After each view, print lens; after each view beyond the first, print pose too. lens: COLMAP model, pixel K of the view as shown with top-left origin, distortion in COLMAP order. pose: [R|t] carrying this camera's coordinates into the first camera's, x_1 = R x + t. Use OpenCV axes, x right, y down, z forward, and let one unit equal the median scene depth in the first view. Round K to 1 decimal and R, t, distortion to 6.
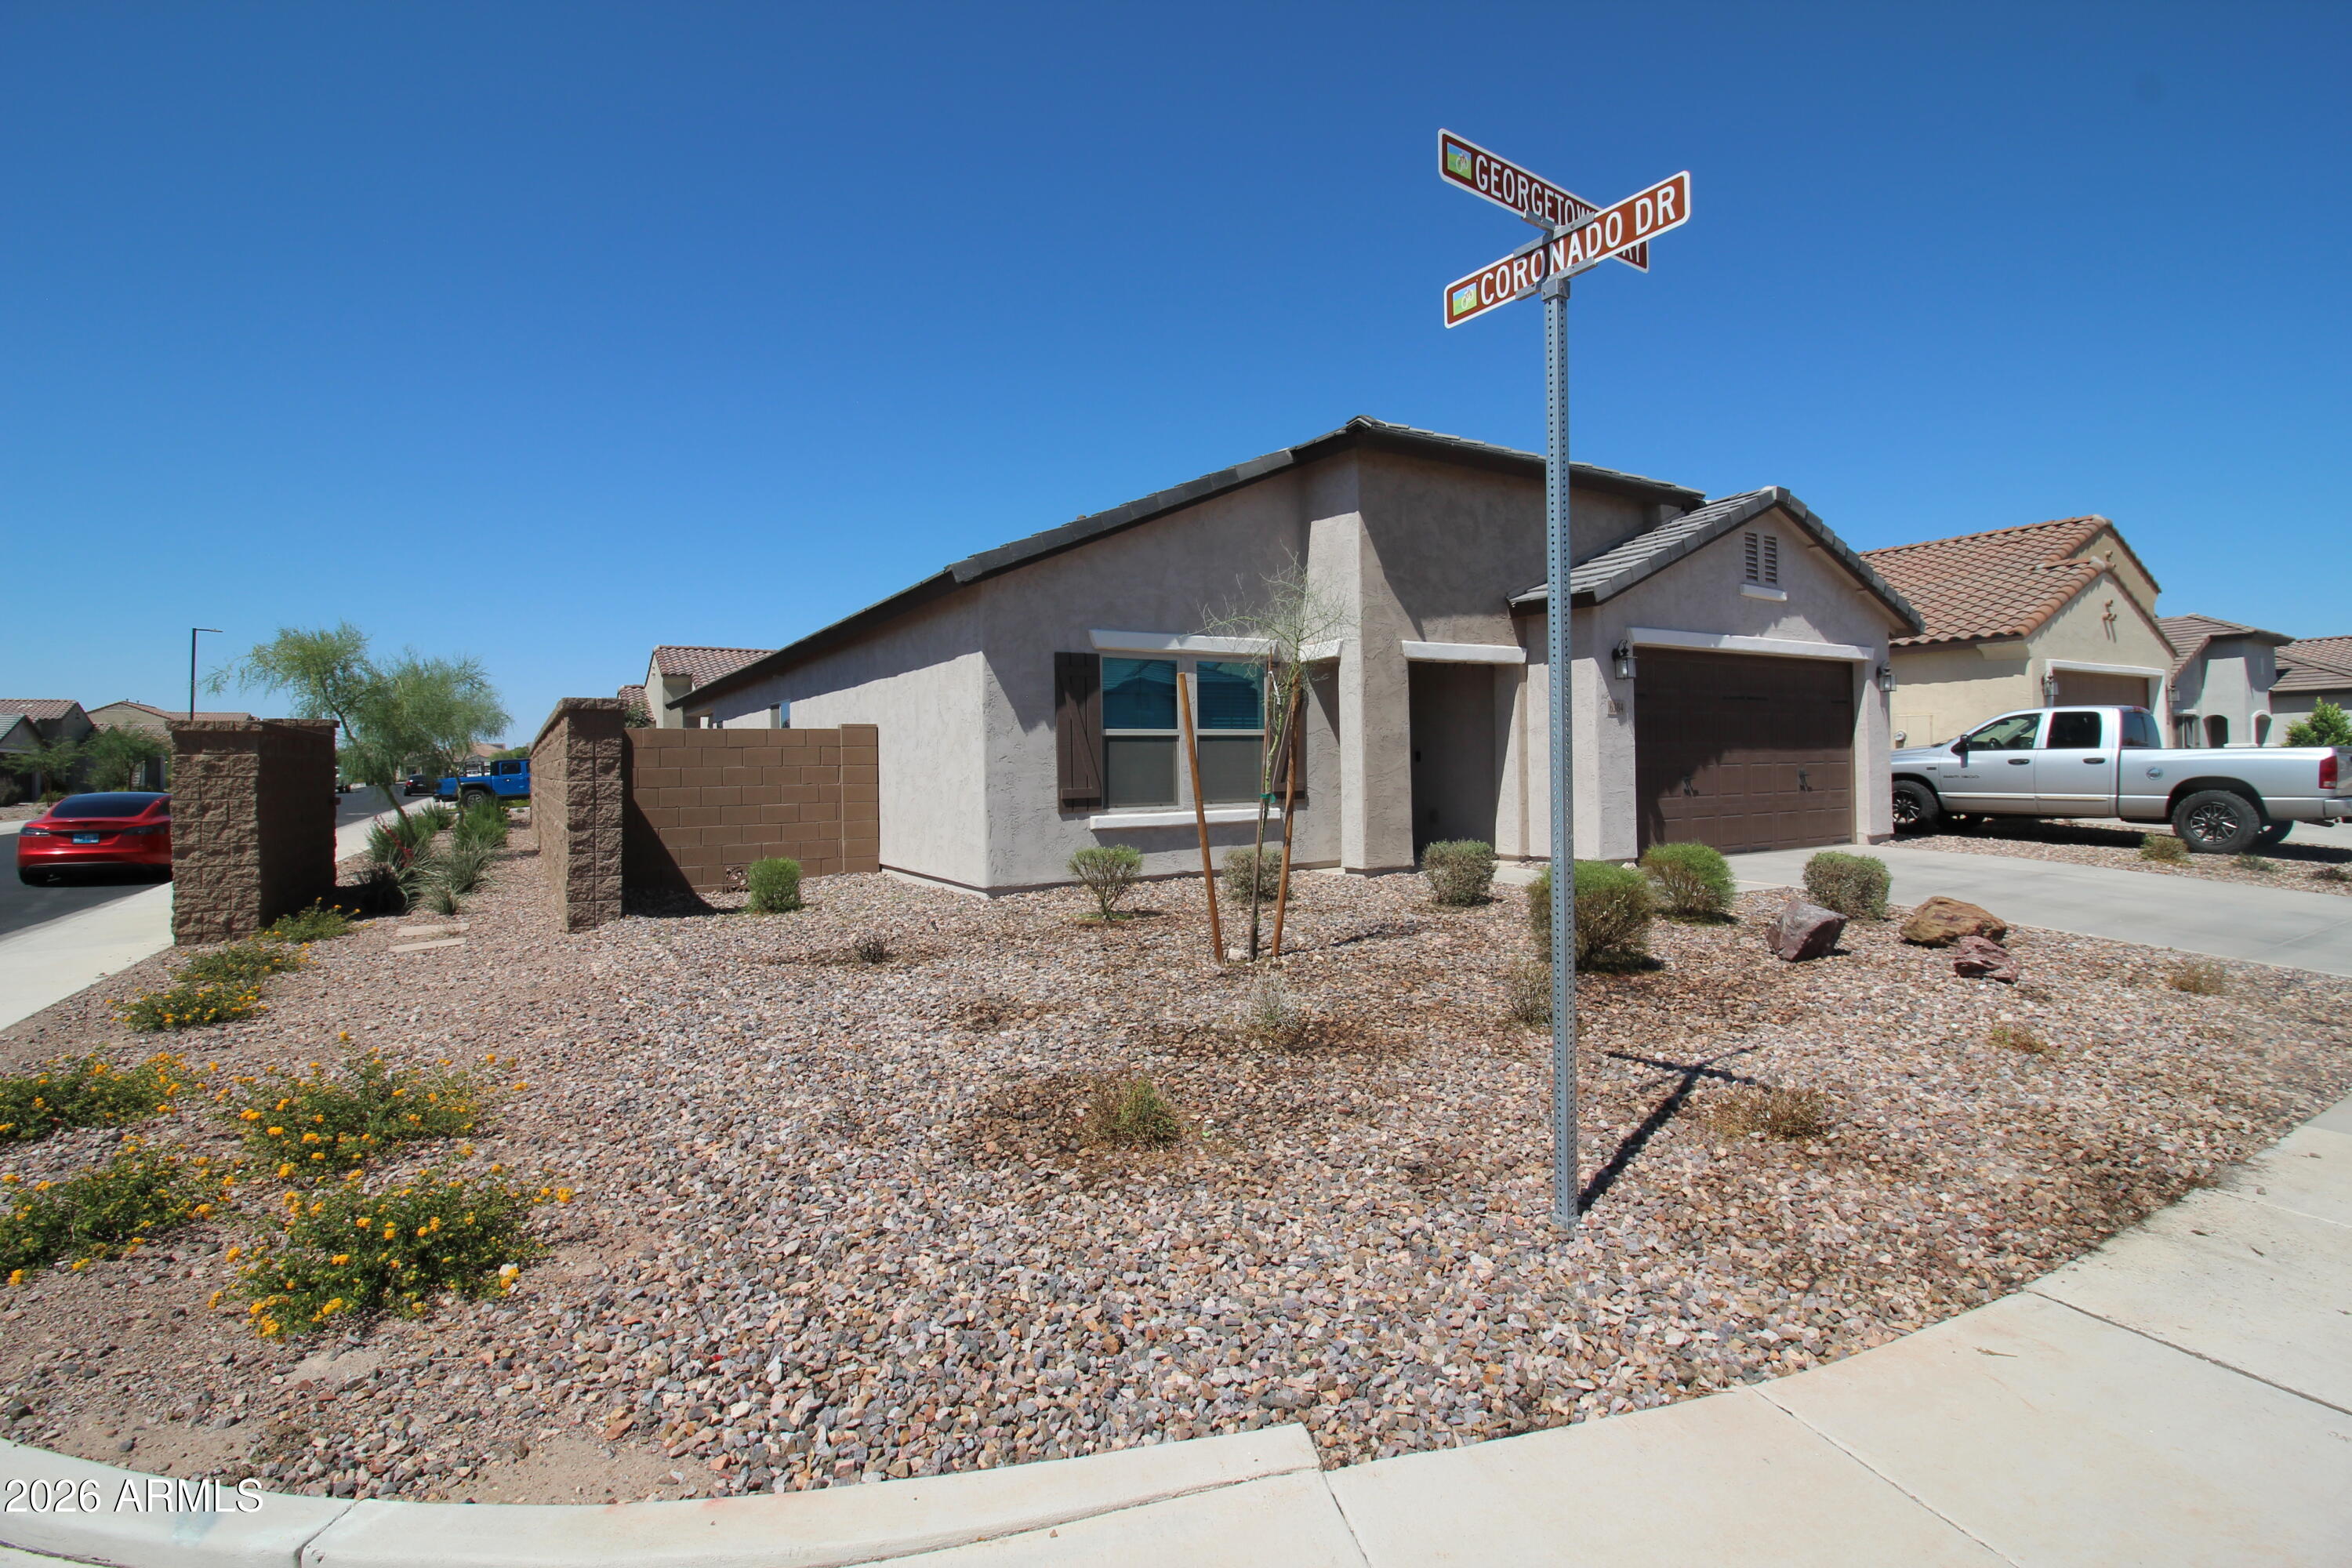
lens RADIAL K [[1084.7, 0, 1193.7], [0, 1084.7, 750.4], [0, 0, 1]] dist [0.004265, -0.013101]
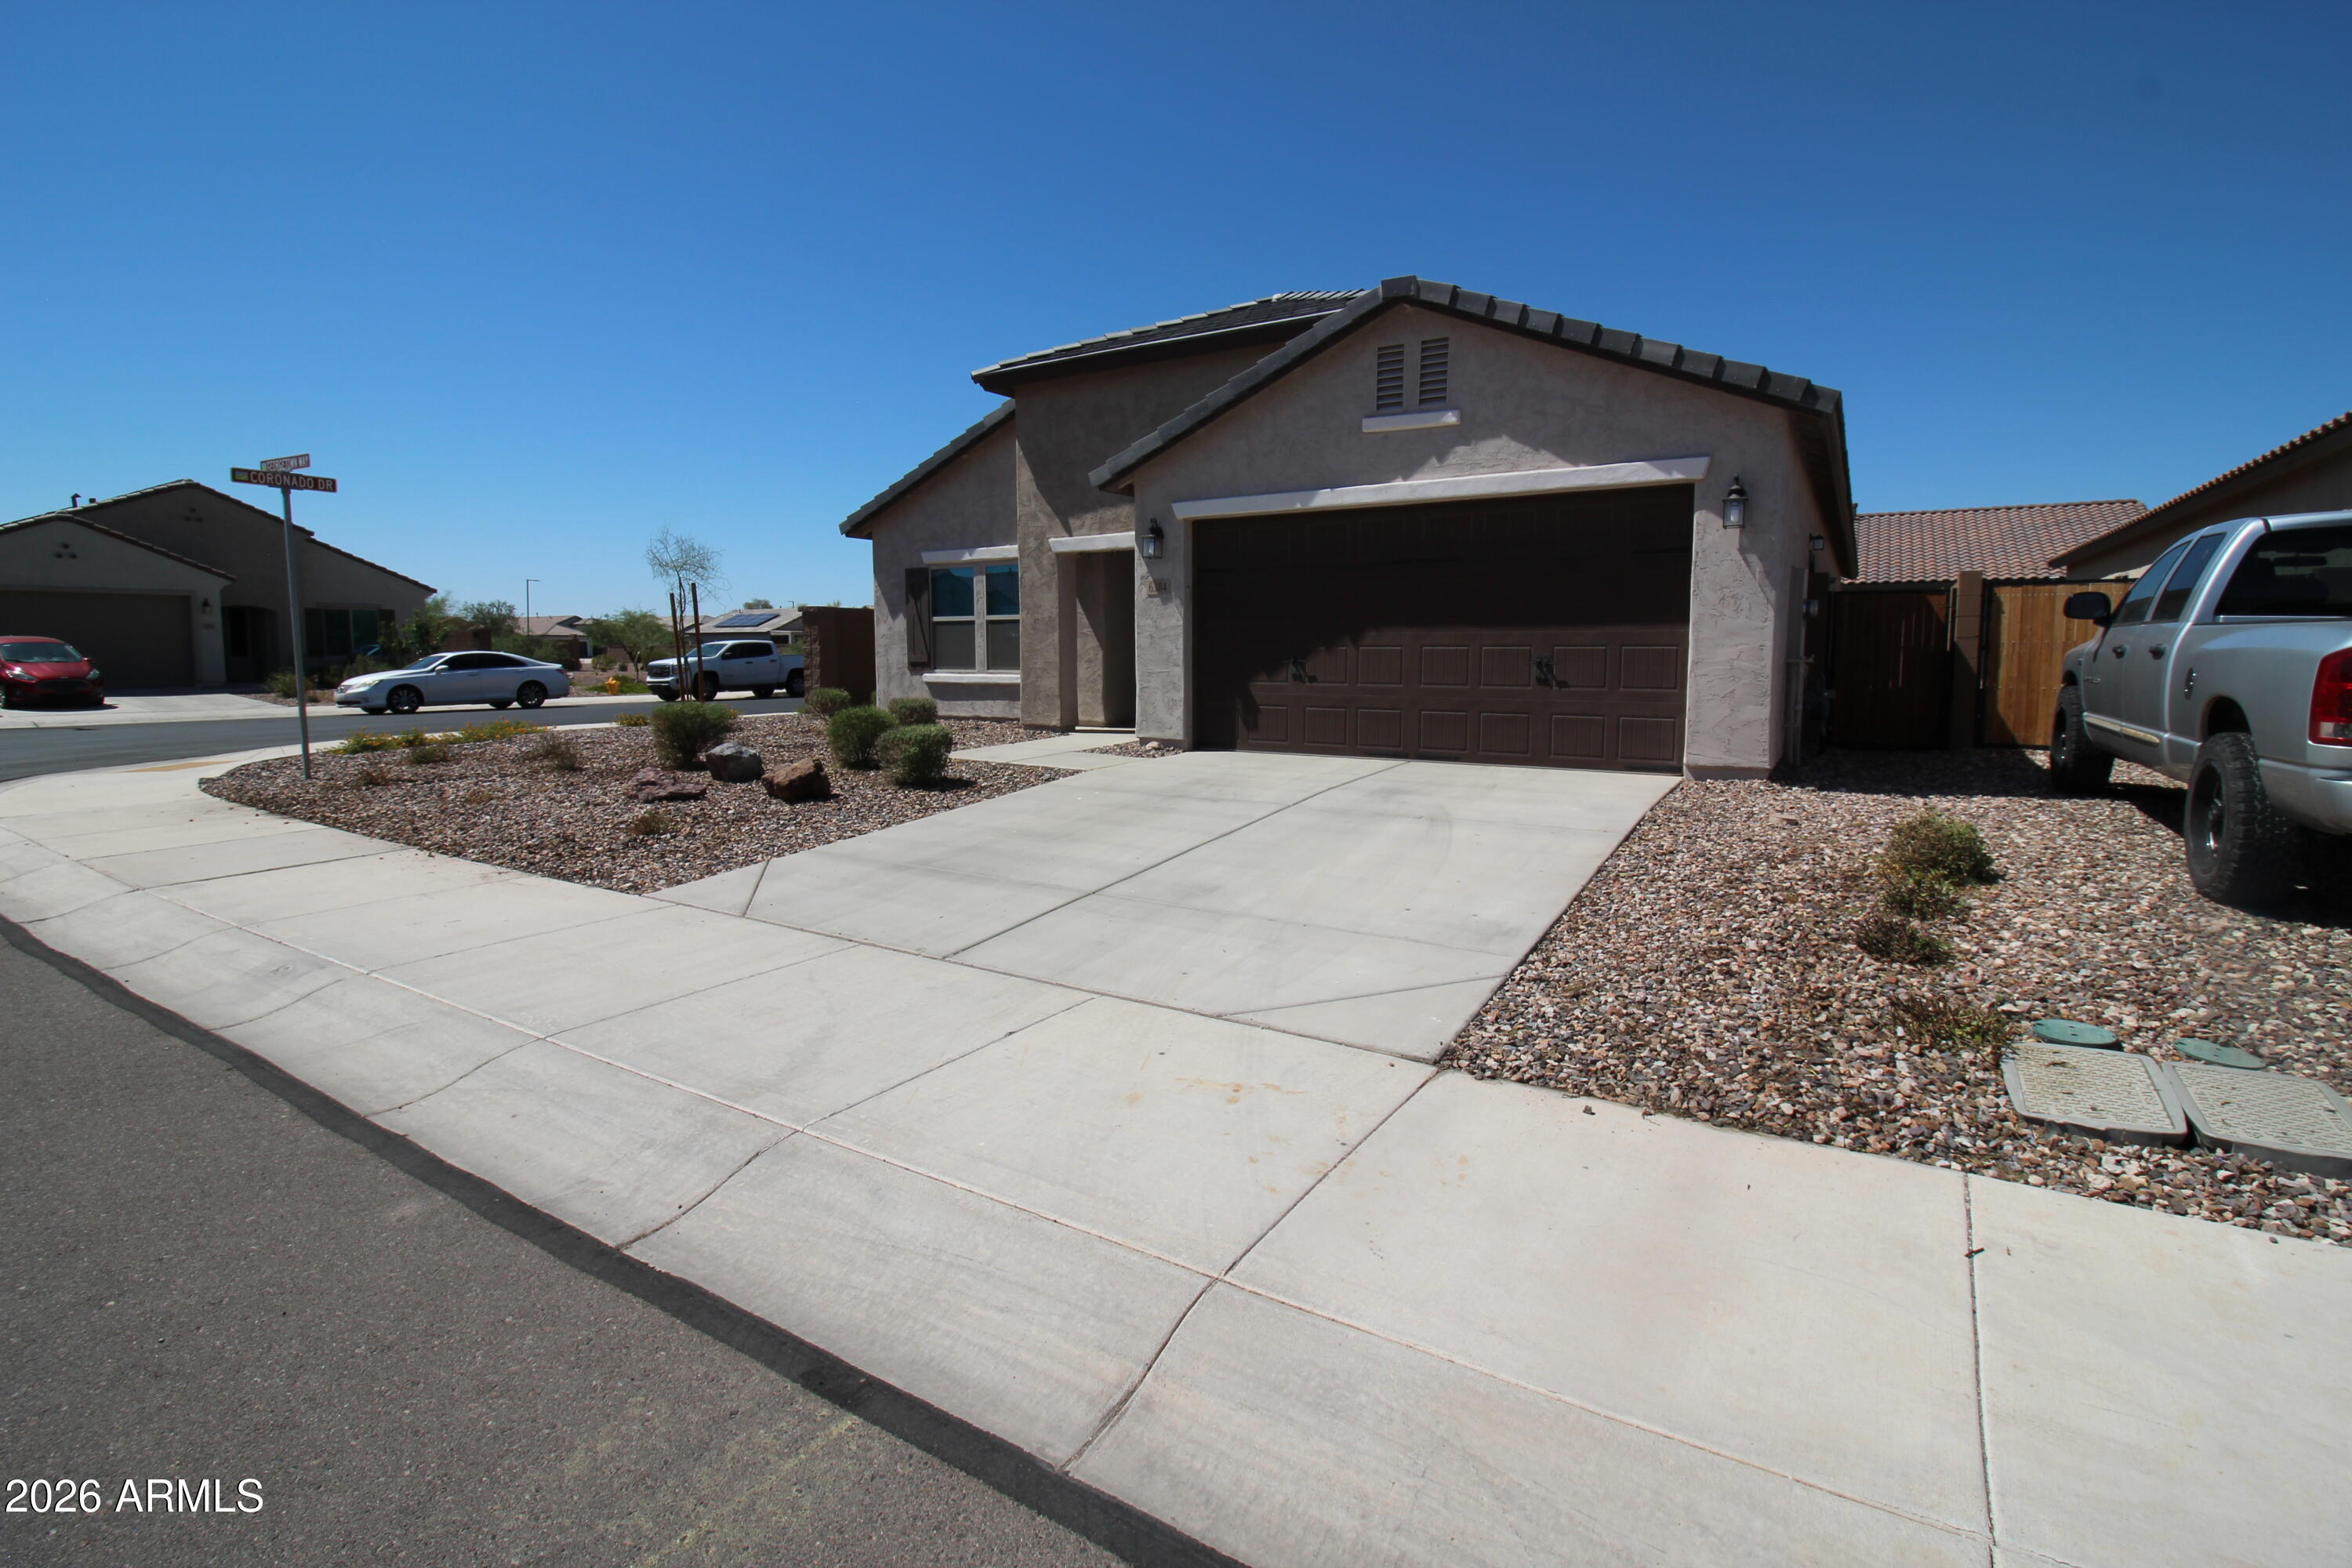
lens RADIAL K [[1084.7, 0, 1193.7], [0, 1084.7, 750.4], [0, 0, 1]] dist [0.004265, -0.013101]
pose [[0.443423, 0.095760, -0.891182, 1.329735], [0.003722, 0.994071, 0.108668, 0.001781], [0.896305, -0.051503, 0.440438, 0.589969]]
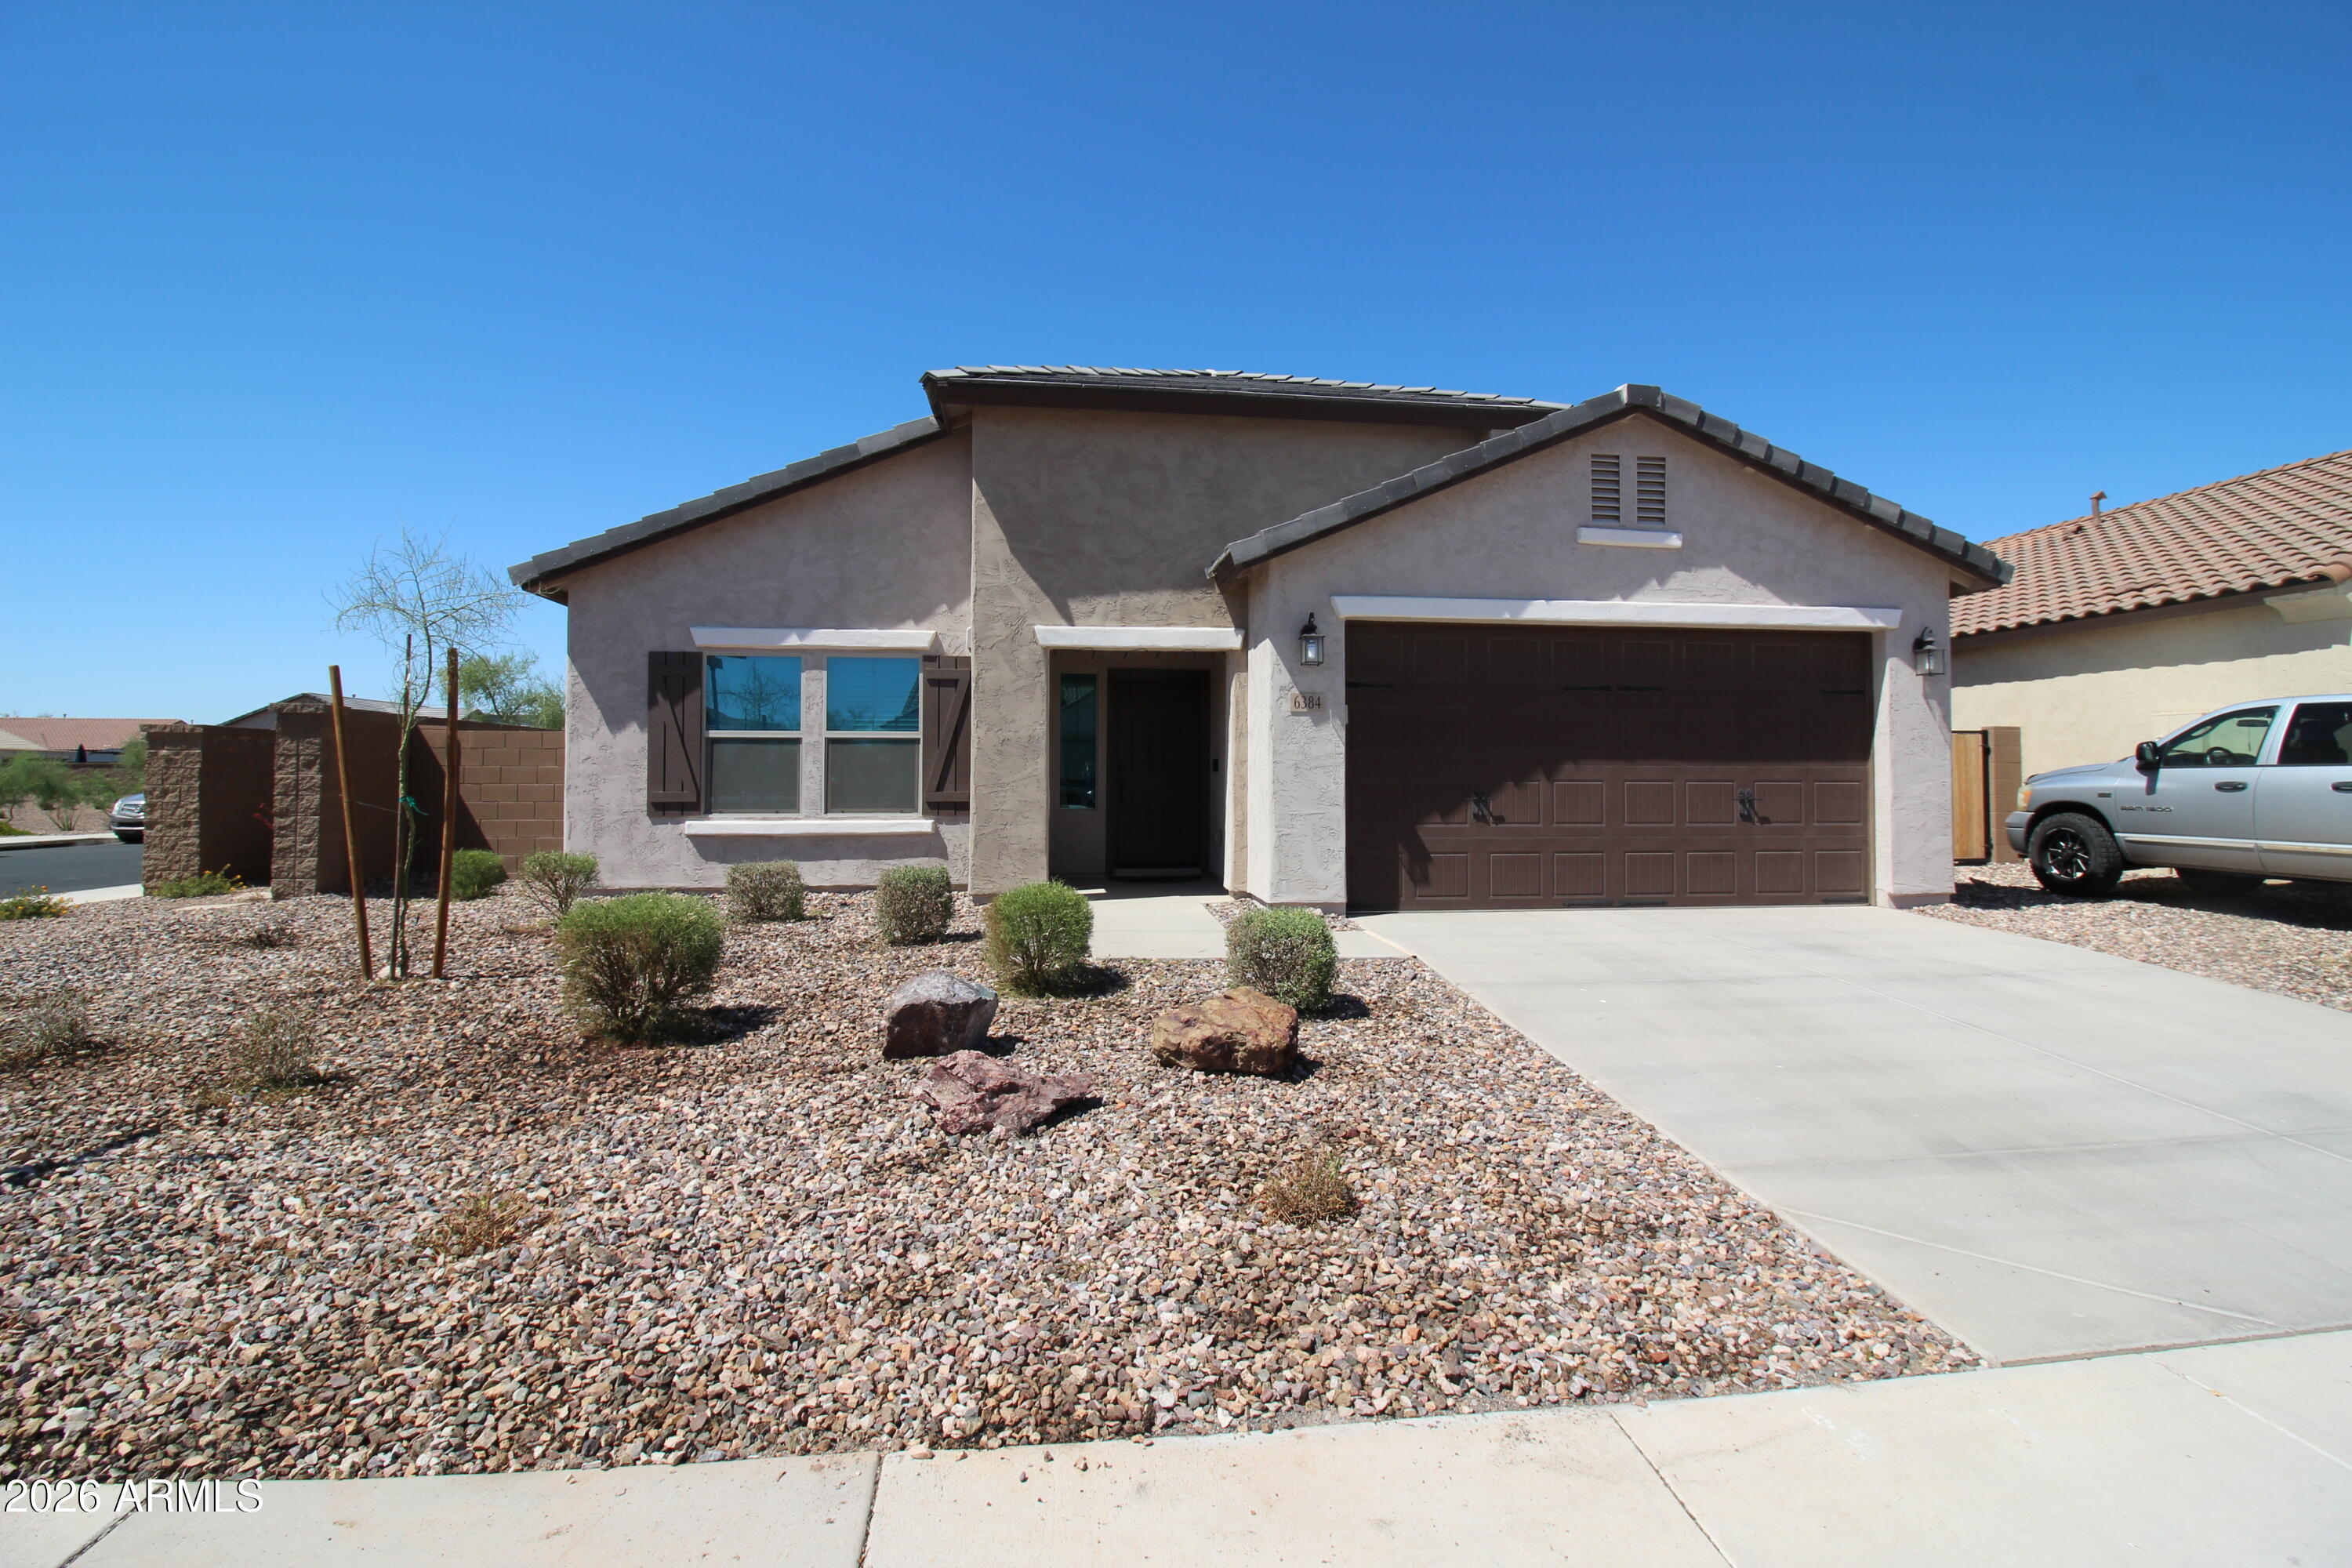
lens RADIAL K [[1084.7, 0, 1193.7], [0, 1084.7, 750.4], [0, 0, 1]] dist [0.004265, -0.013101]
pose [[0.909915, 0.006271, -0.414748, 0.642093], [-0.010217, 0.999921, -0.007297, 0.000493], [0.414670, 0.010877, 0.909907, 0.280204]]
